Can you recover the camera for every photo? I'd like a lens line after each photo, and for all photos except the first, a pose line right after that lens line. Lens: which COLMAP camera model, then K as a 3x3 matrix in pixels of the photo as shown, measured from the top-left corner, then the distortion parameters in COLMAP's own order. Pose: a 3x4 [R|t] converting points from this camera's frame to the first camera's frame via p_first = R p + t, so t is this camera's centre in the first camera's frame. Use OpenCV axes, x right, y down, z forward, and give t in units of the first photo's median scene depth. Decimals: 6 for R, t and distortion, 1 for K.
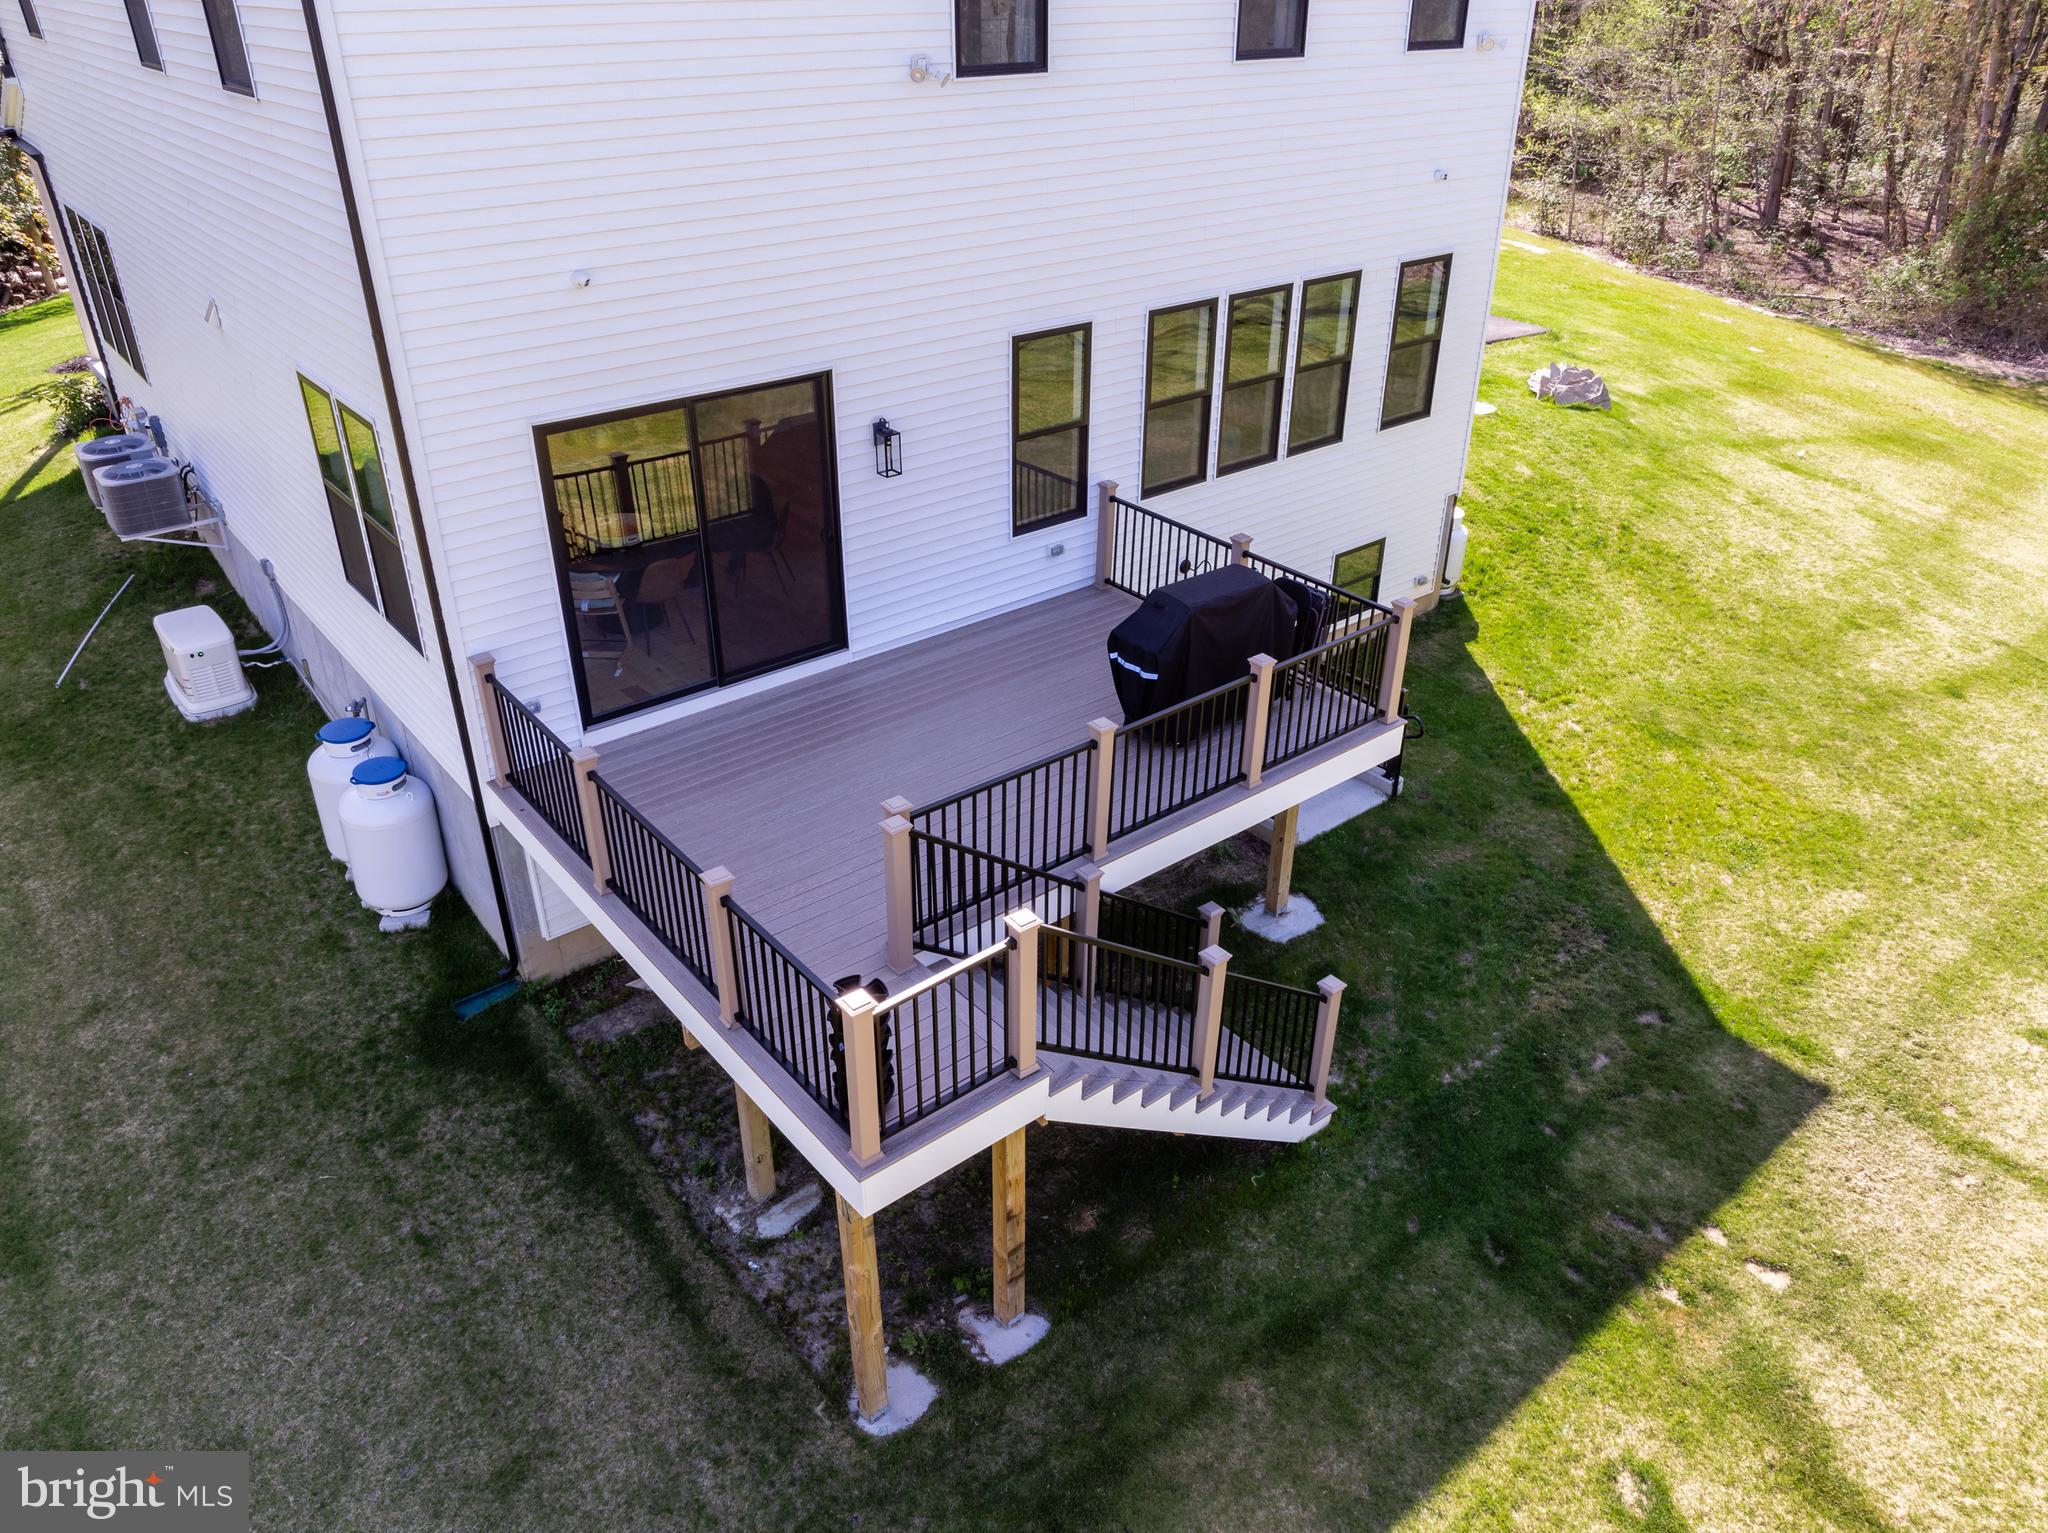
lens RADIAL K [[1442.8, 0, 1024.0], [0, 1442.8, 766.5], [0, 0, 1]] dist [-0.038490, 0.010052]
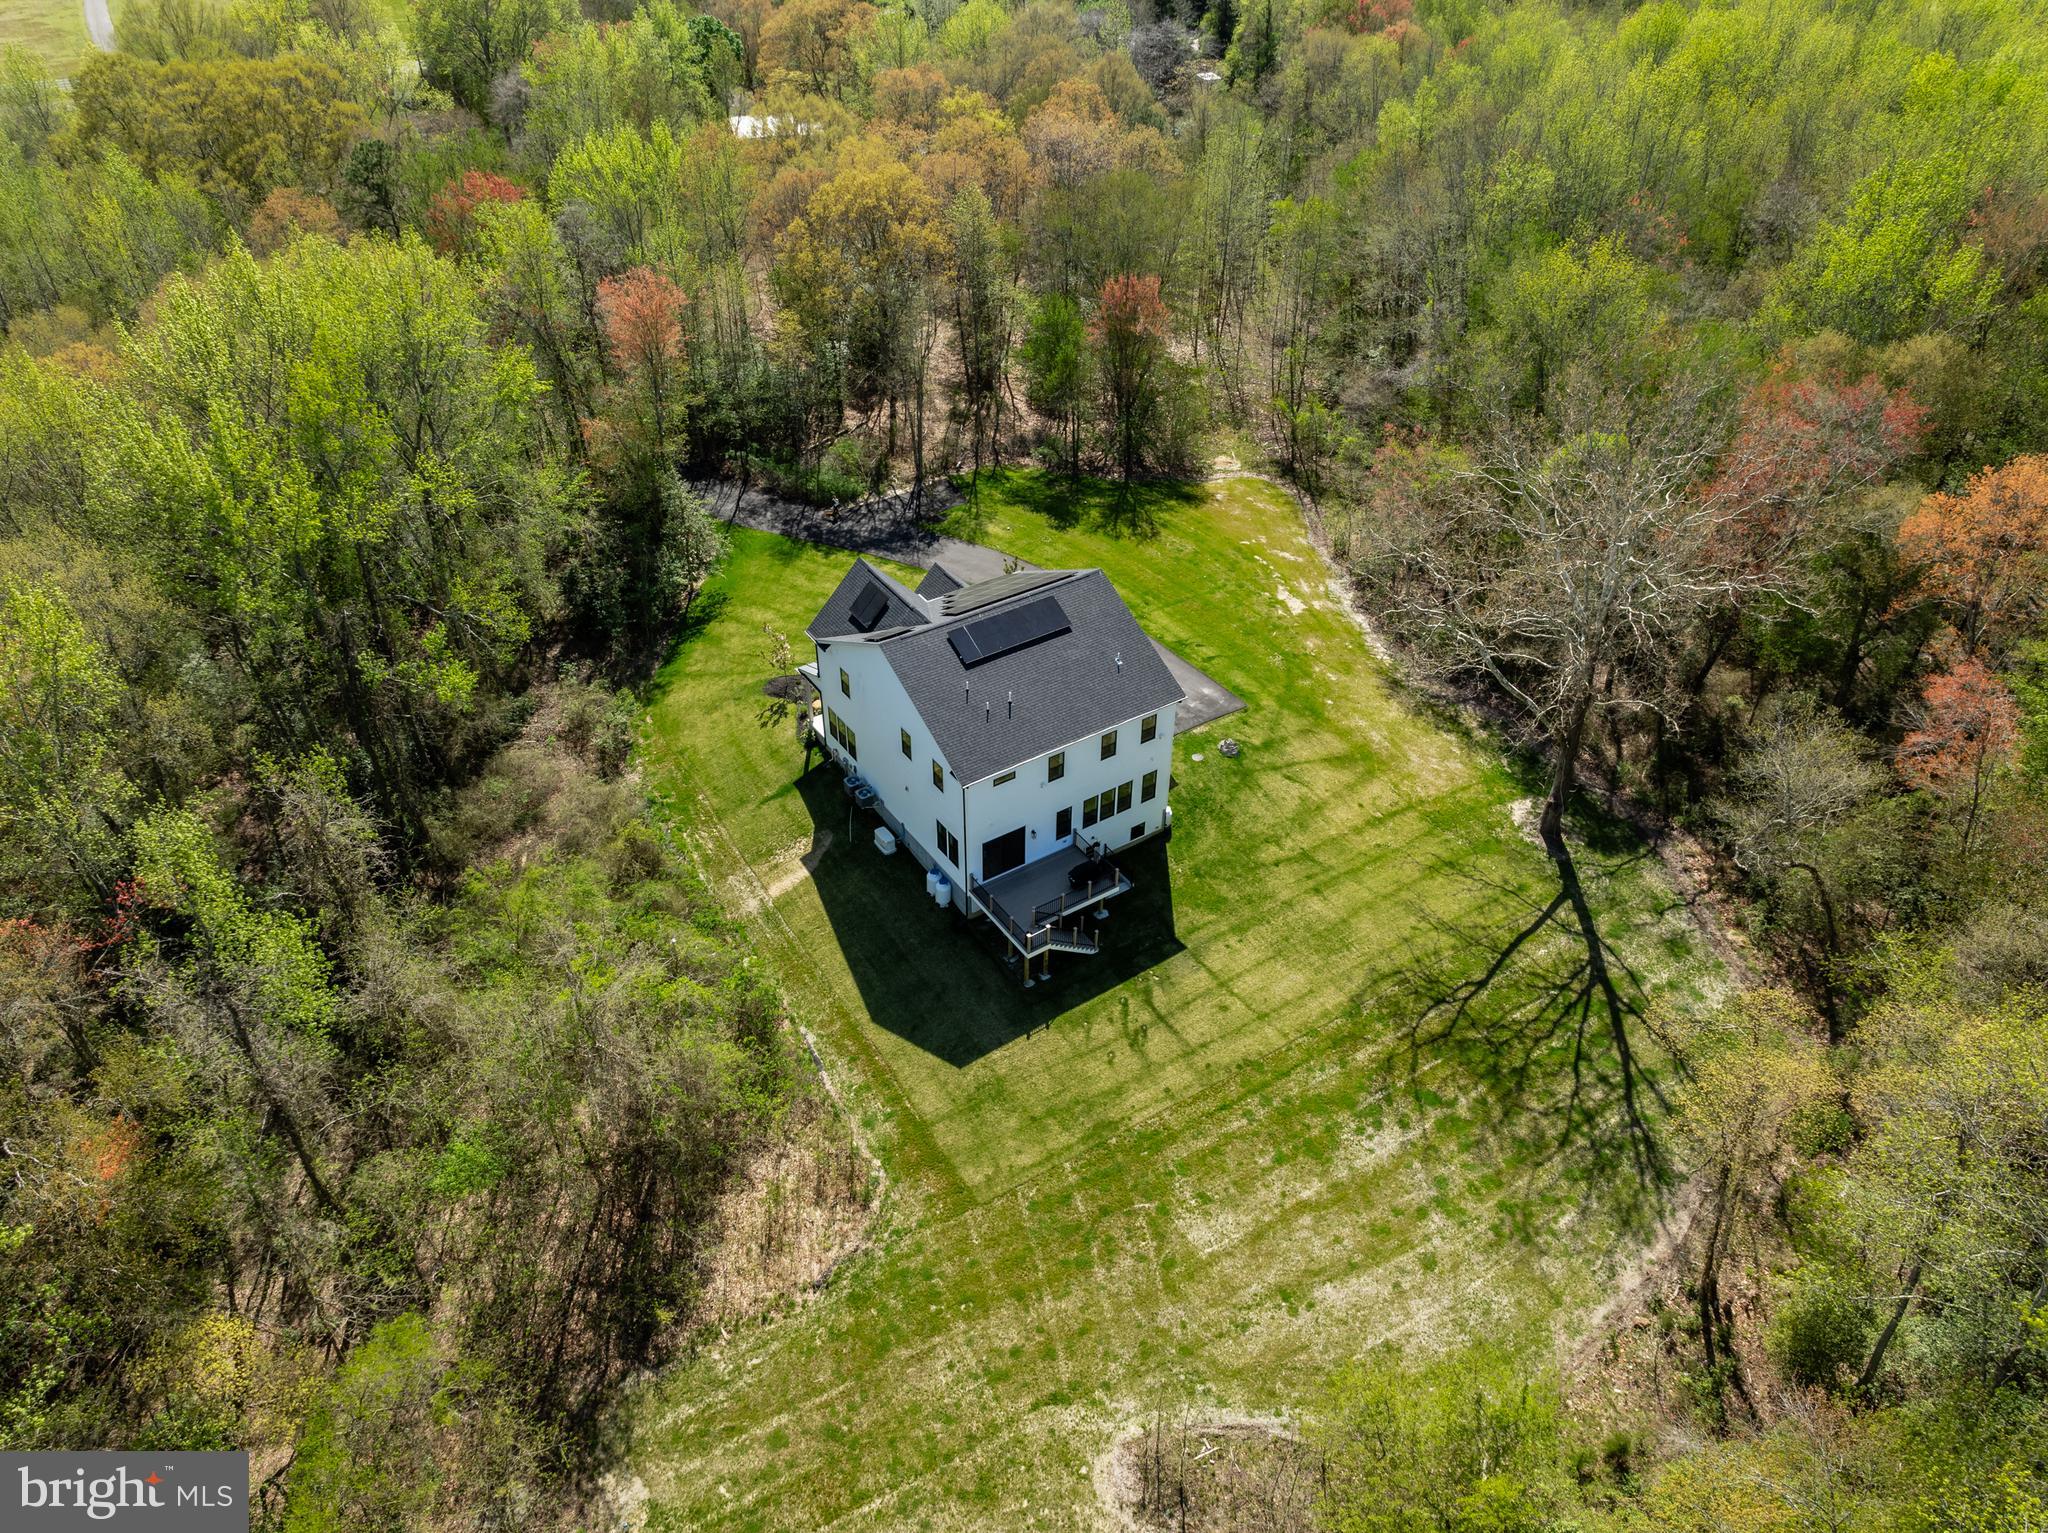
lens RADIAL K [[1442.8, 0, 1024.0], [0, 1442.8, 766.5], [0, 0, 1]] dist [-0.038490, 0.010052]
pose [[0.995787, 0.056621, -0.072122, 0.242112], [-0.046401, 0.989590, 0.136231, -1.148738], [0.079084, -0.132310, 0.988048, -4.236081]]
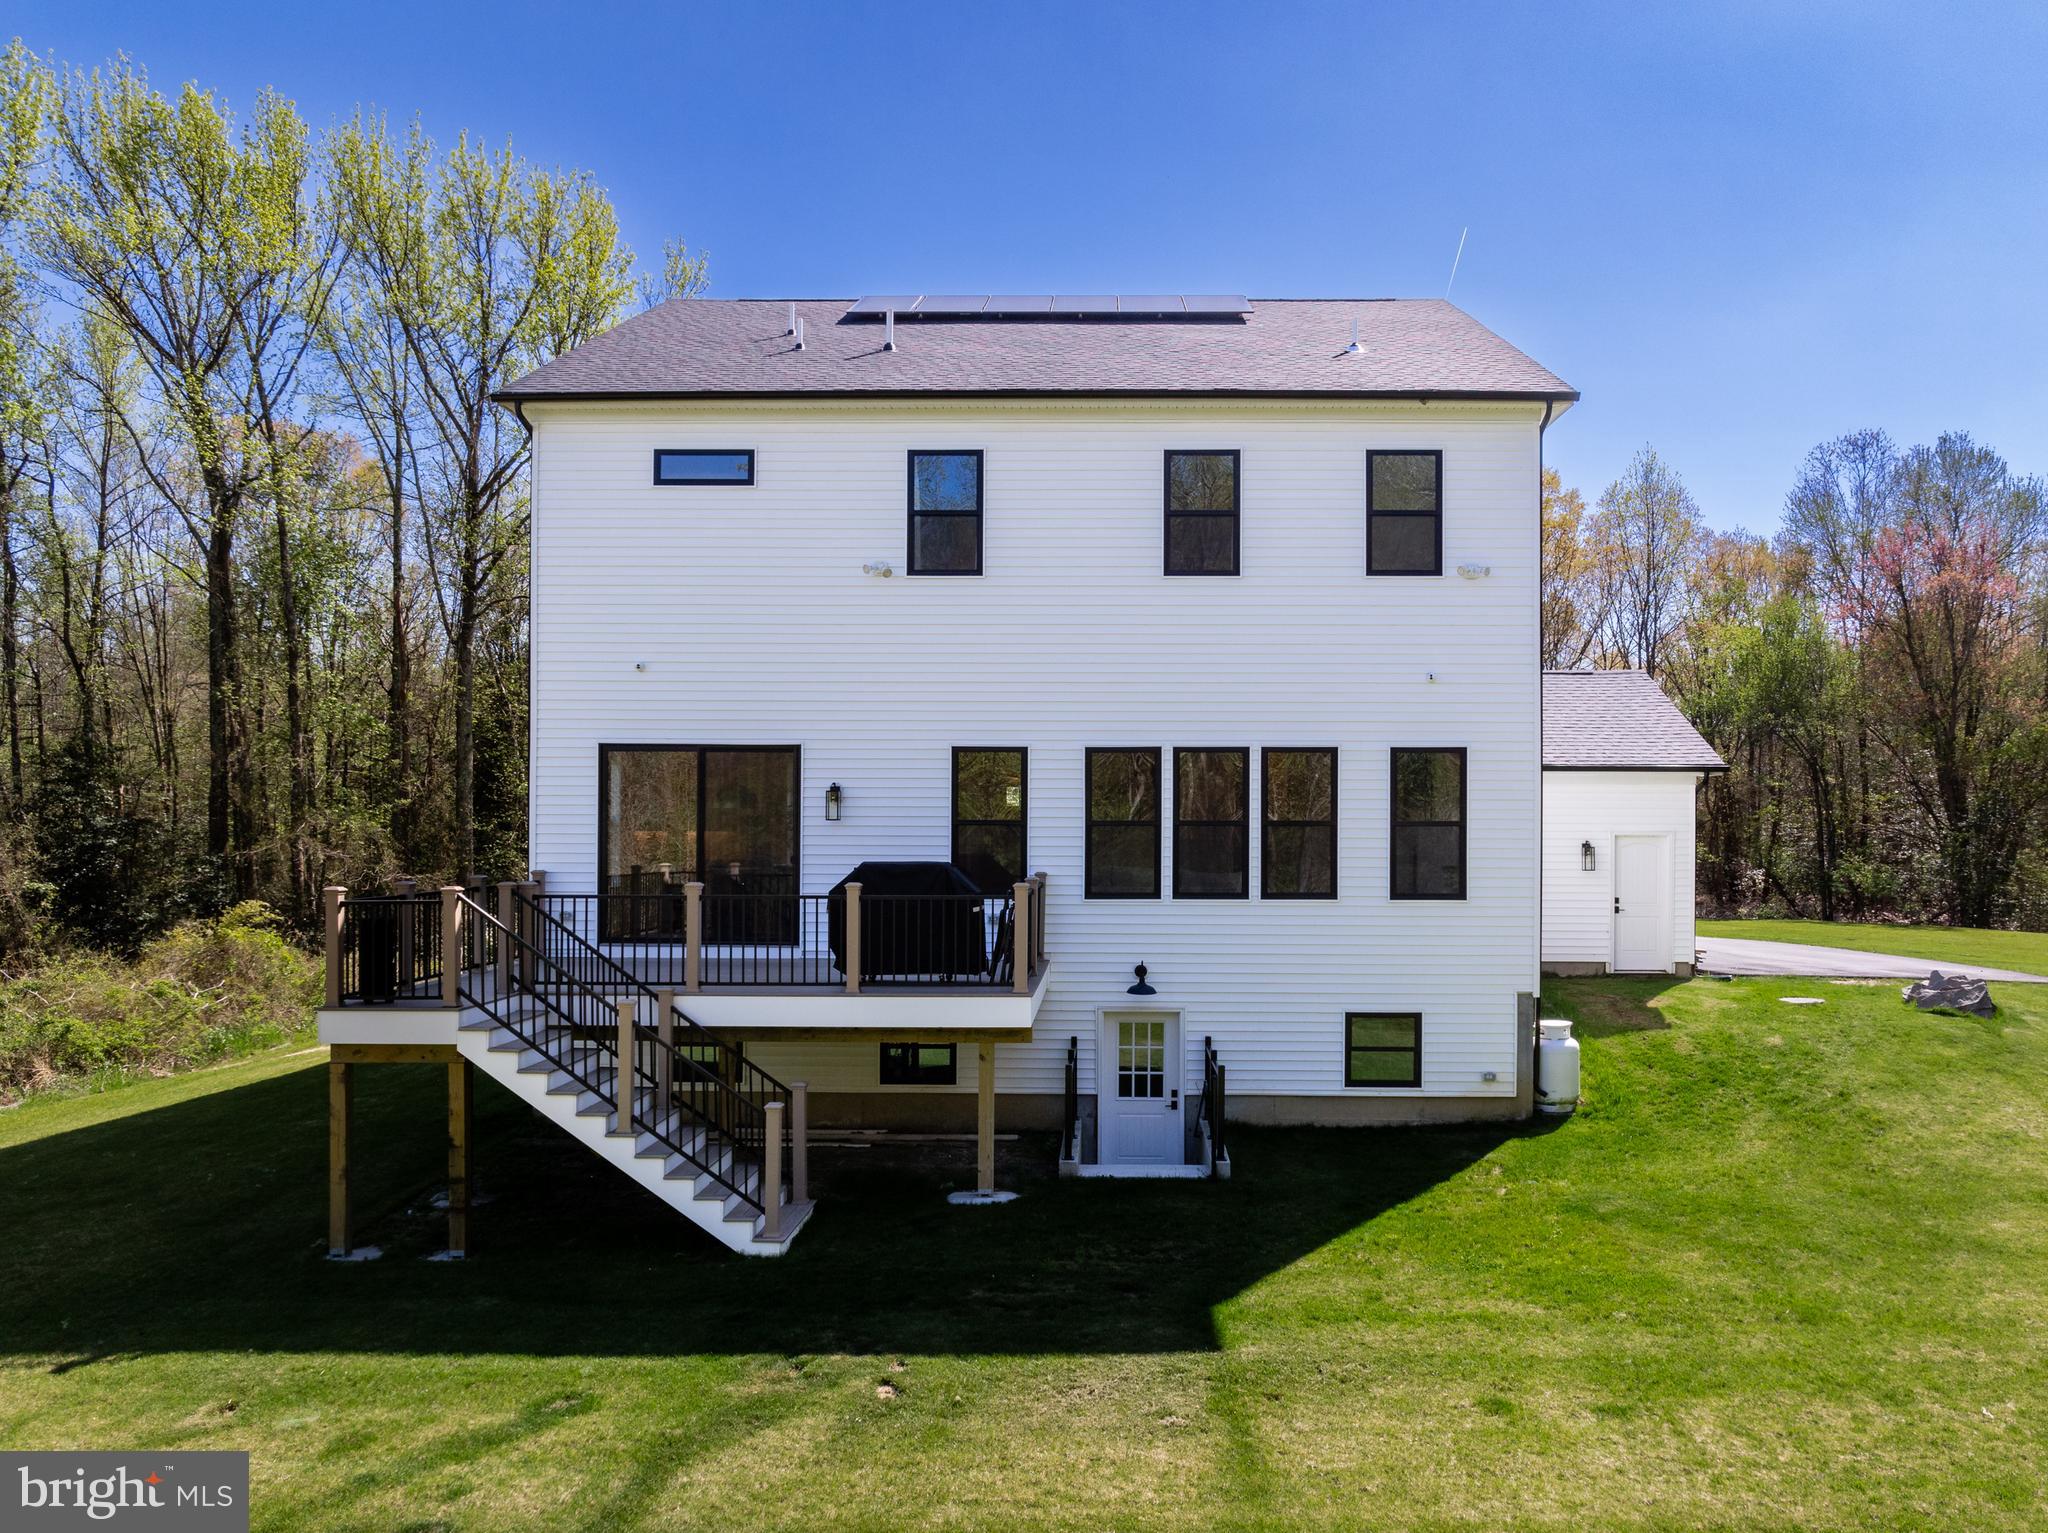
lens RADIAL K [[1546.3, 0, 1102.1], [0, 1546.3, 808.1], [0, 0, 1]] dist [-0.029378, 0.004787]
pose [[0.767874, -0.011061, -0.640505, 0.983854], [-0.321498, 0.858160, -0.400250, 0.283995], [0.554083, 0.513263, 0.655403, 0.112453]]
